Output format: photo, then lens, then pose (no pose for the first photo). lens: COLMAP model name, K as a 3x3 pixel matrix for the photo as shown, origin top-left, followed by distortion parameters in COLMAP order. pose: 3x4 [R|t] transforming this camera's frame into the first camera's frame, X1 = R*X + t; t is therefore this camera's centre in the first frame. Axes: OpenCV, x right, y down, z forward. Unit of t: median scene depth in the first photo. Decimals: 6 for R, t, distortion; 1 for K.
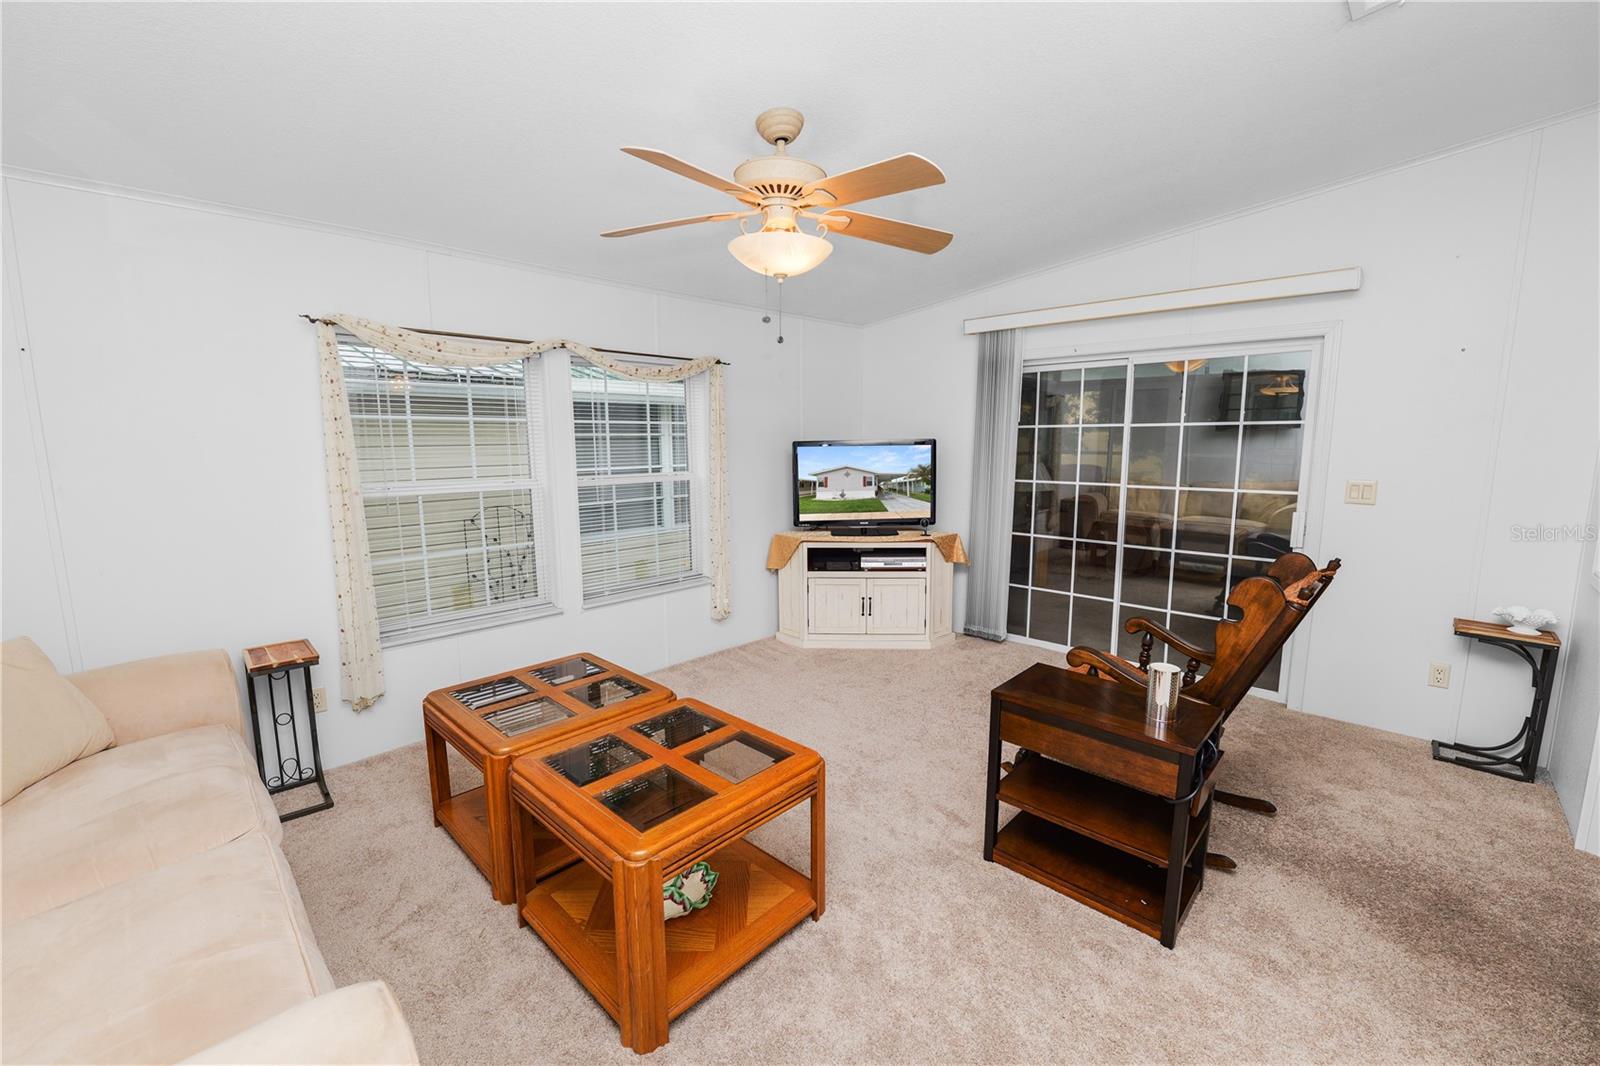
lens RADIAL K [[655.1, 0, 797.1], [0, 655.1, 531.6], [0, 0, 1]] dist [-0.010513, 0.001061]
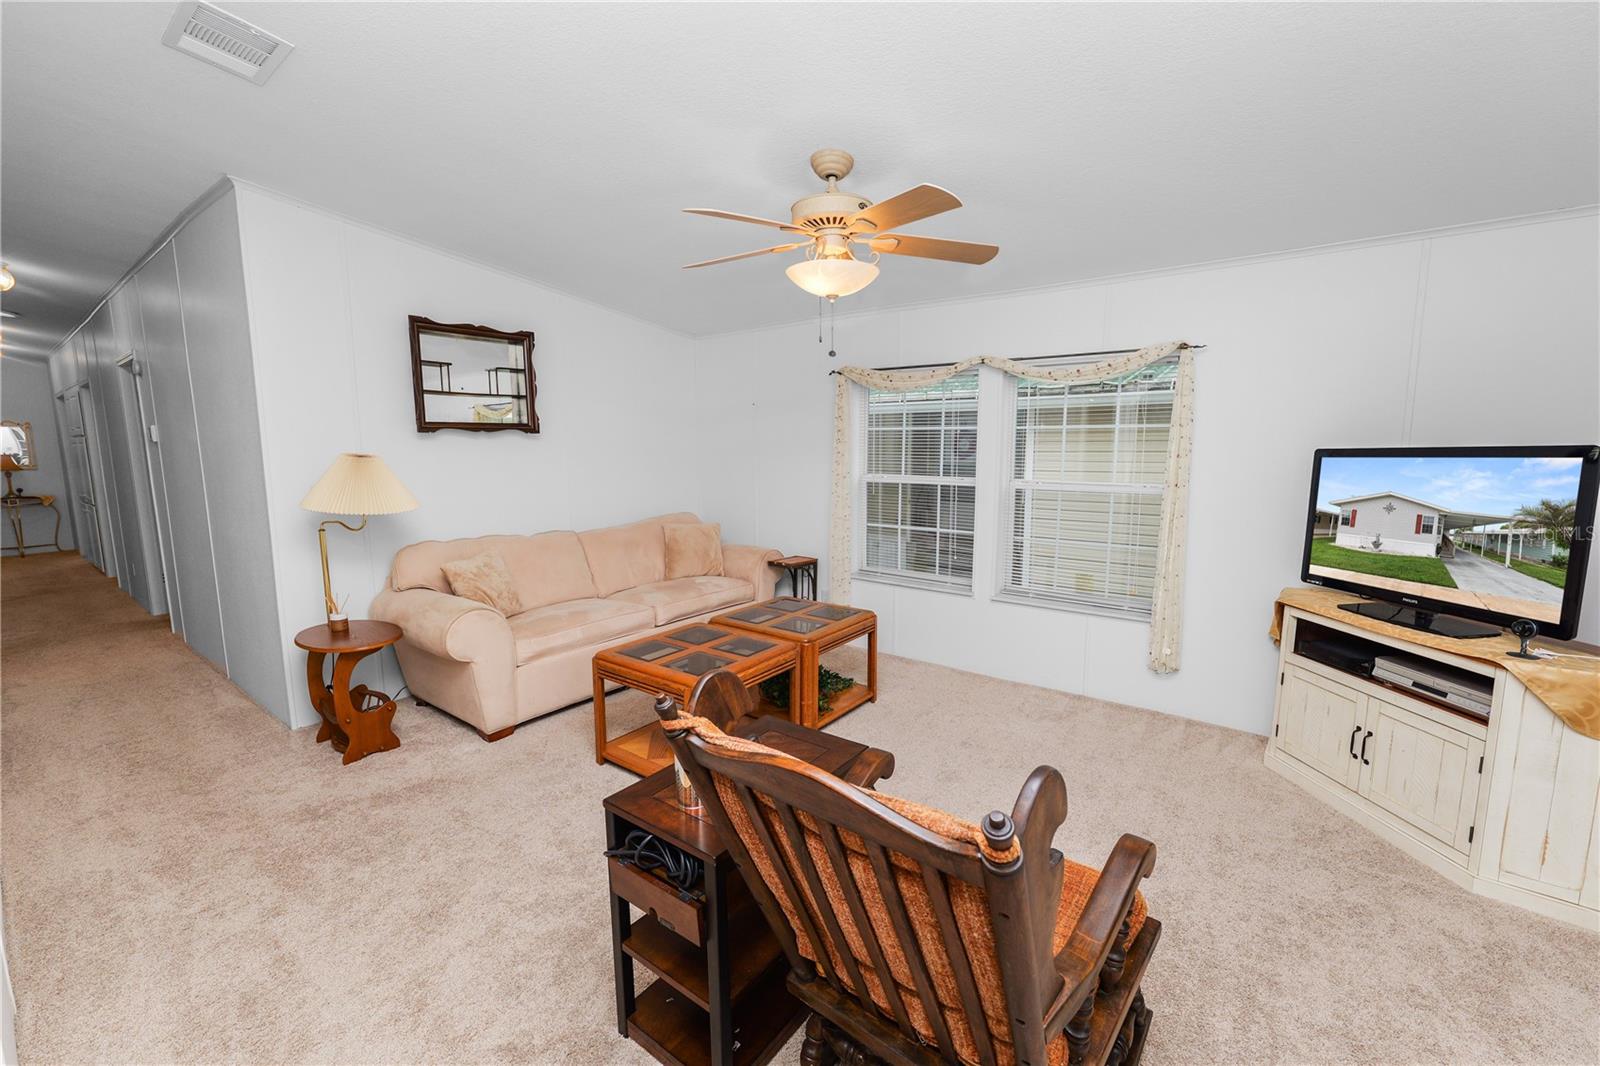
lens RADIAL K [[655.1, 0, 797.1], [0, 655.1, 531.6], [0, 0, 1]] dist [-0.010513, 0.001061]
pose [[0.113634, 0.127760, -0.985274, 0.569343], [-0.141181, 0.983710, 0.111274, -0.057882], [0.983441, 0.126458, 0.129820, 0.432272]]
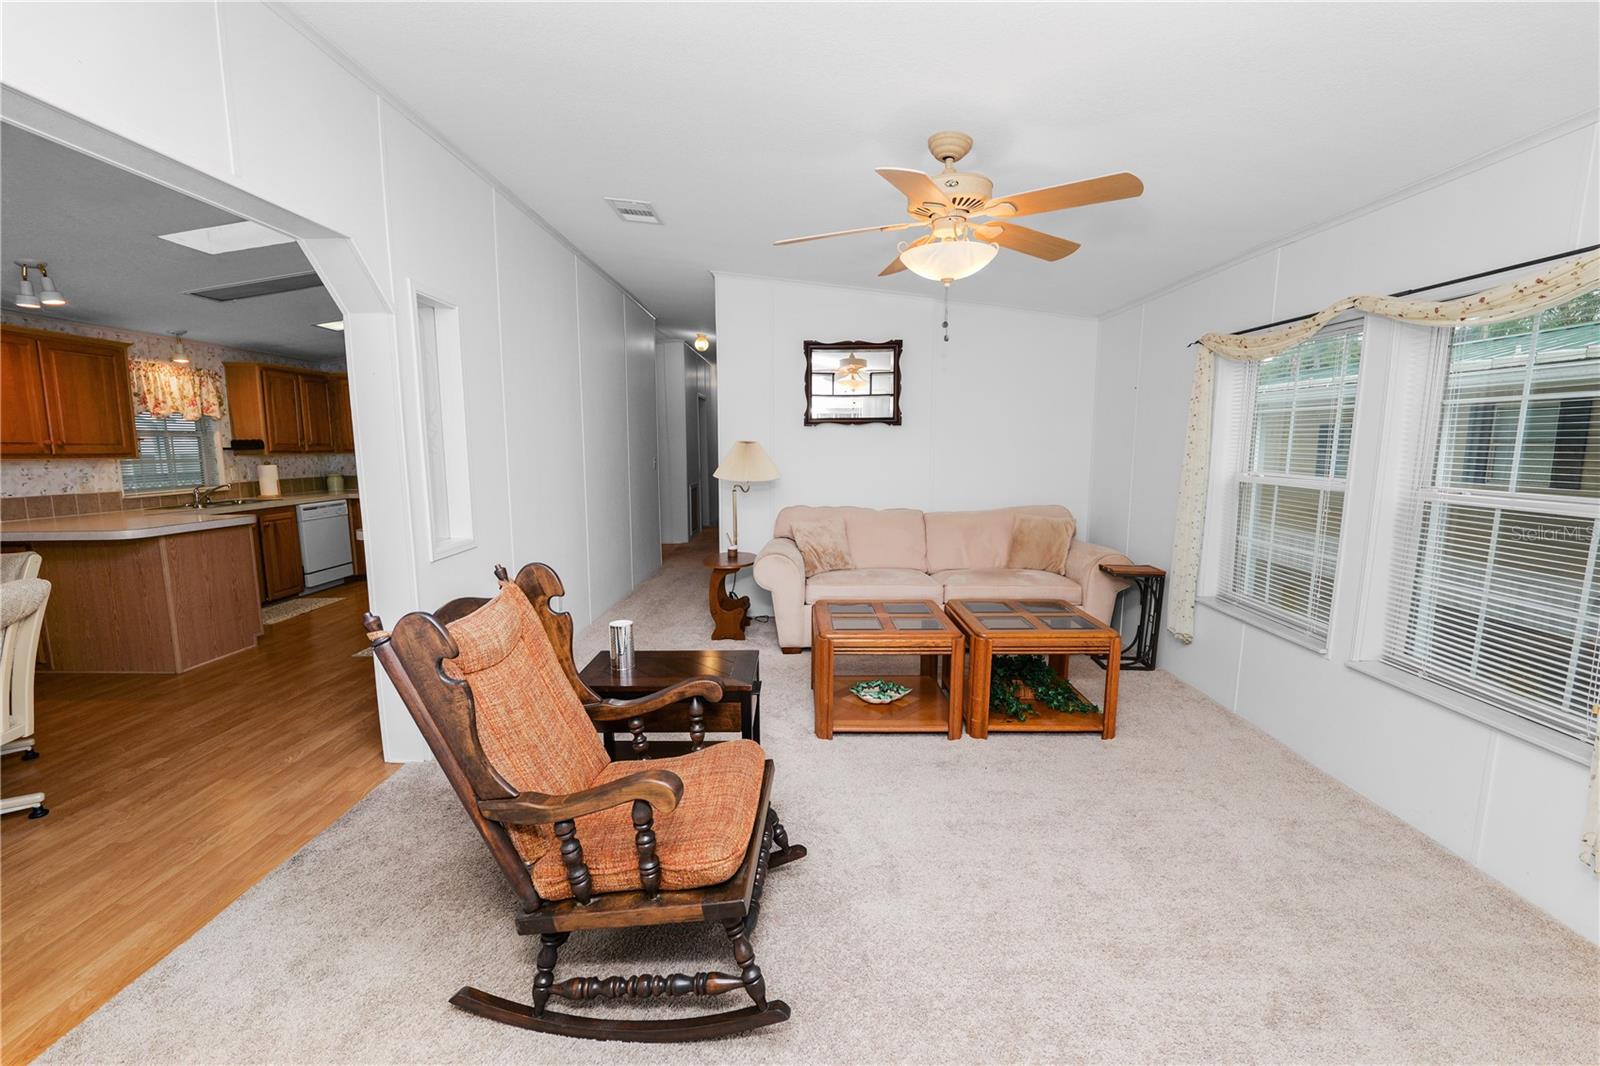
lens RADIAL K [[655.1, 0, 797.1], [0, 655.1, 531.6], [0, 0, 1]] dist [-0.010513, 0.001061]
pose [[-0.731921, 0.092343, -0.675103, 0.480386], [-0.098174, 0.966145, 0.238590, -0.112466], [0.674280, 0.240906, -0.698077, 0.867310]]
